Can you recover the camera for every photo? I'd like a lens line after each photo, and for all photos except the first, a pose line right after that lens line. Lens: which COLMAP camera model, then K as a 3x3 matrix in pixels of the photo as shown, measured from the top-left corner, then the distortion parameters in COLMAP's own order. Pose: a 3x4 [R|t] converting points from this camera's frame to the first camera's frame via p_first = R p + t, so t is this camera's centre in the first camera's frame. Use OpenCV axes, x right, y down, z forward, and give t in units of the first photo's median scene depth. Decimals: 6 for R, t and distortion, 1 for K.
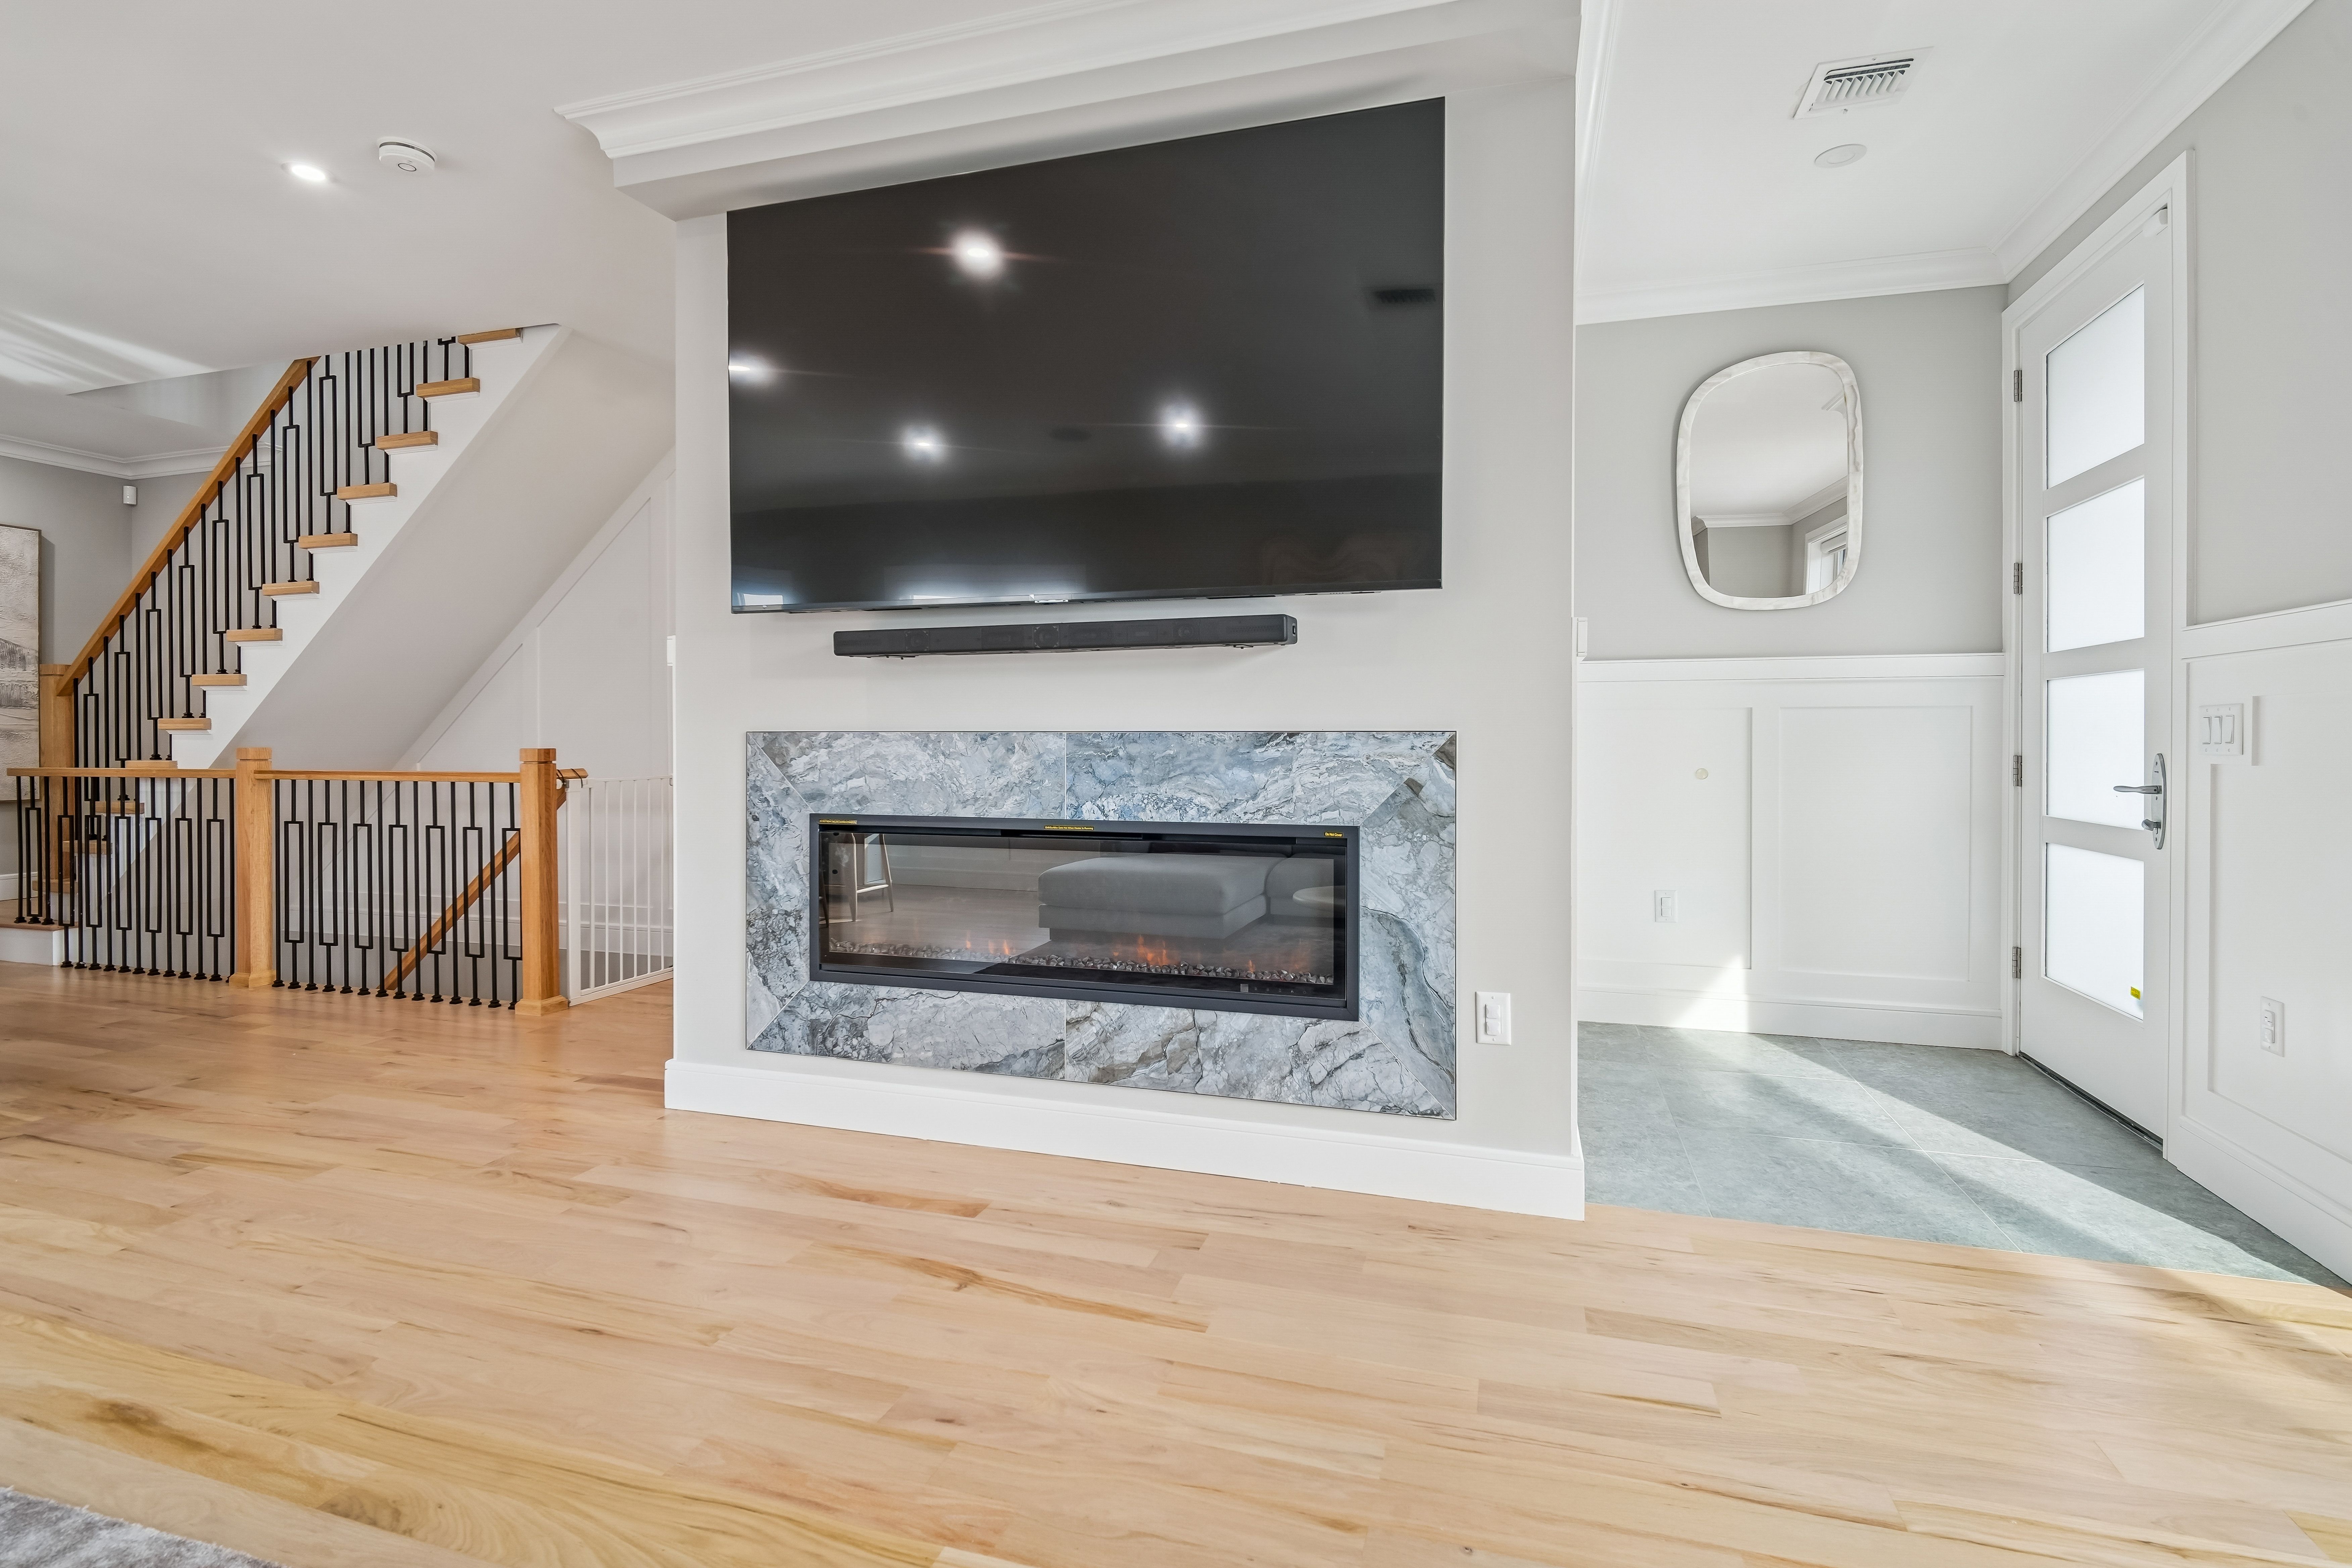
lens RADIAL K [[1104.6, 0, 1186.3], [0, 1104.6, 746.0], [0, 0, 1]] dist [0.003190, -0.005454]
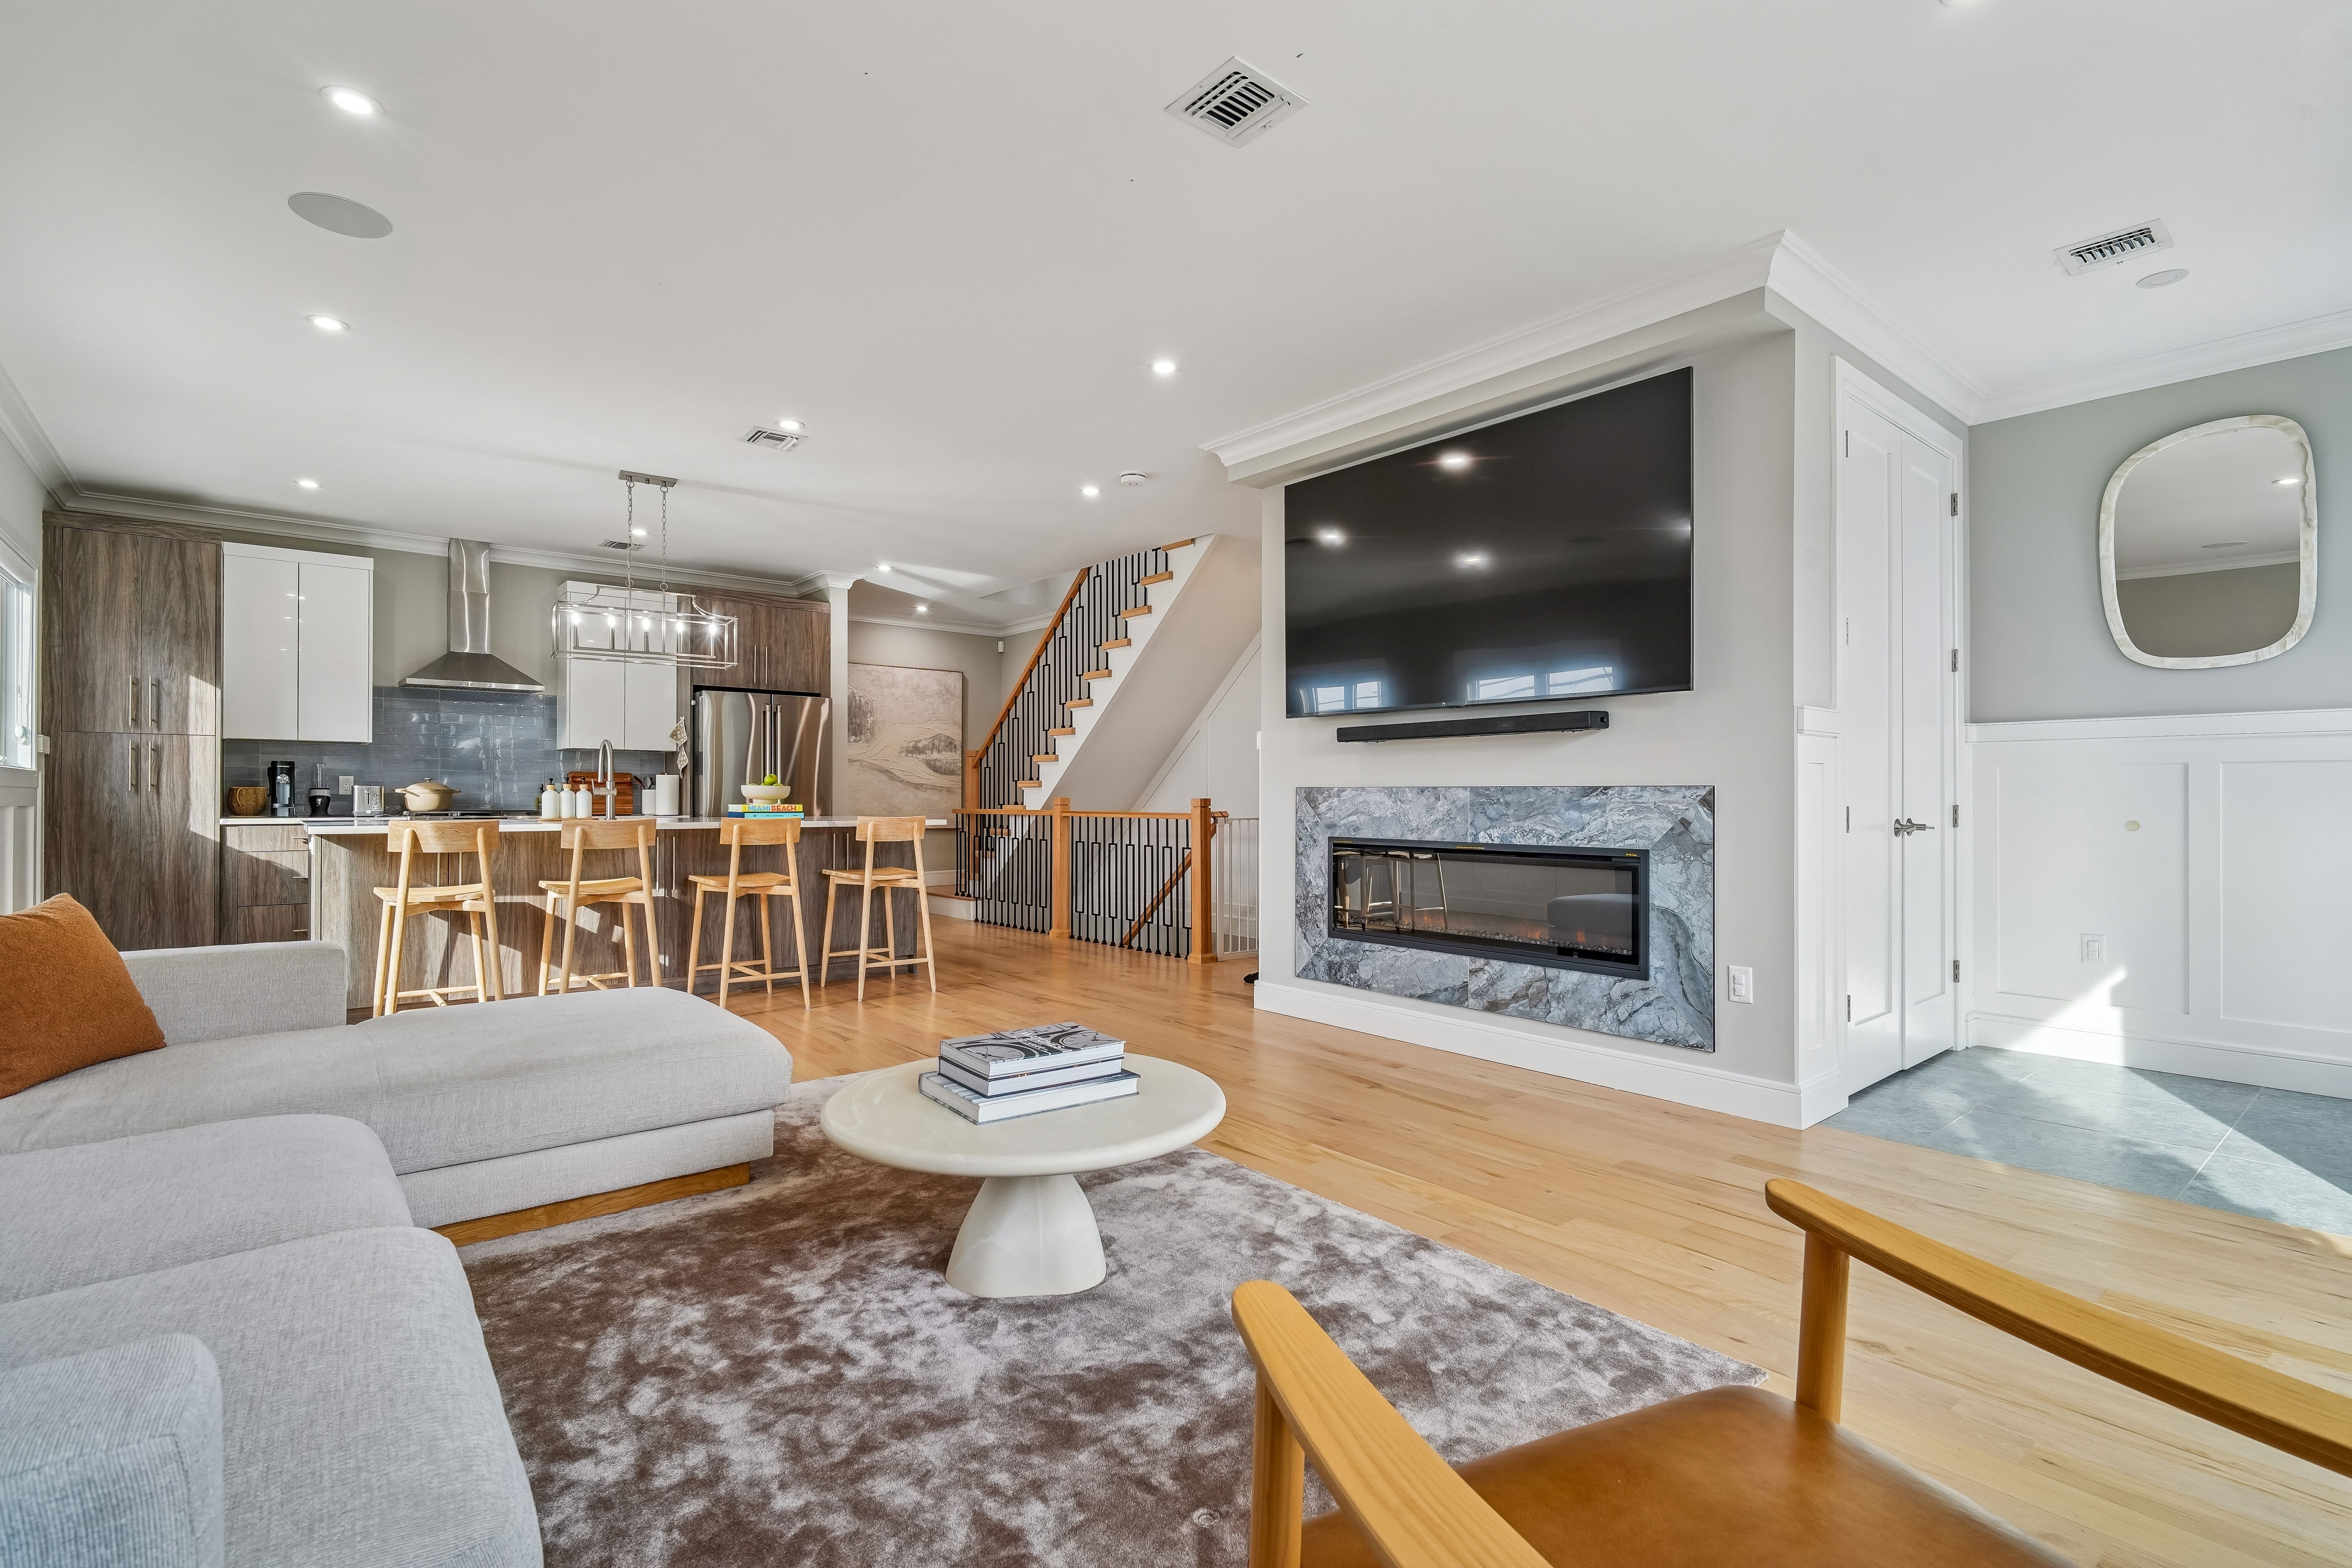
lens RADIAL K [[1104.6, 0, 1186.2], [0, 1104.6, 789.6], [0, 0, 1]] dist [0.003190, -0.005454]
pose [[0.839134, -0.000451, -0.543924, 0.265284], [-0.006816, 0.999912, -0.011344, 0.007542], [0.543881, 0.013226, 0.839058, -0.354266]]
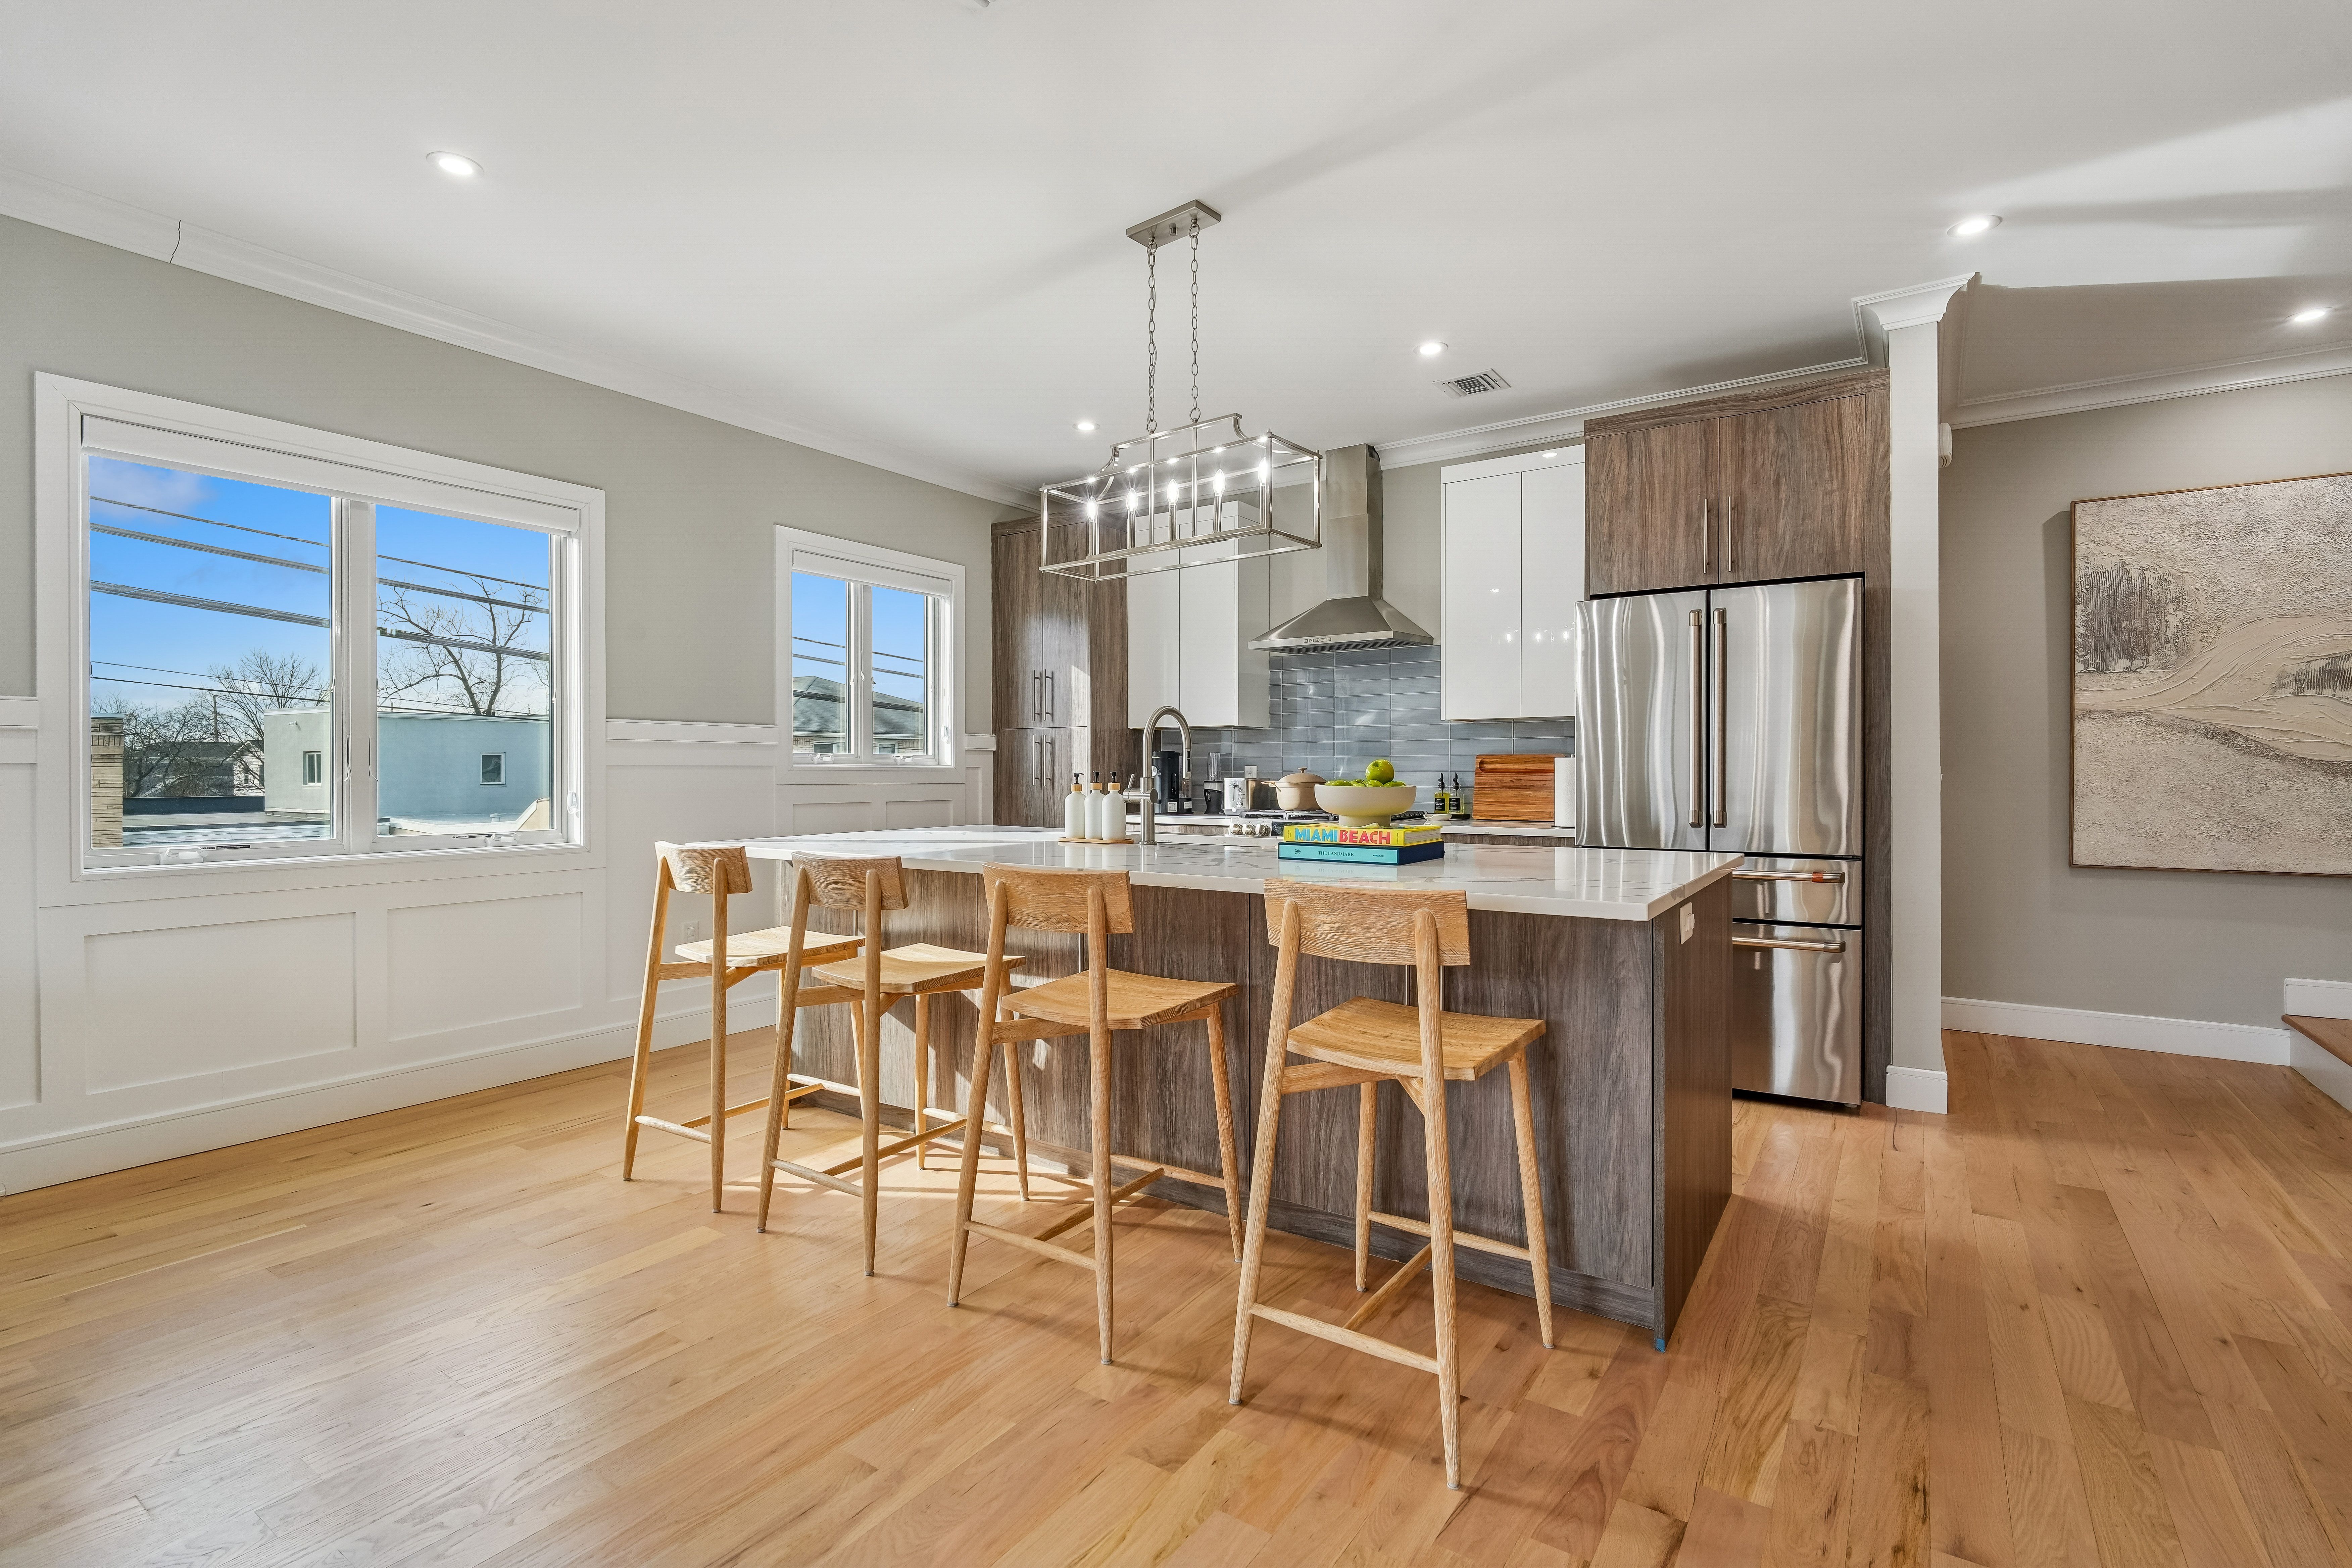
lens RADIAL K [[1104.6, 0, 1172.2], [0, 1104.6, 767.1], [0, 0, 1]] dist [0.003190, -0.005454]
pose [[-0.294533, -0.000844, -0.955641, -0.297695], [-0.003689, 0.999993, 0.000254, -0.019773], [0.955634, 0.003600, -0.294534, 0.614205]]
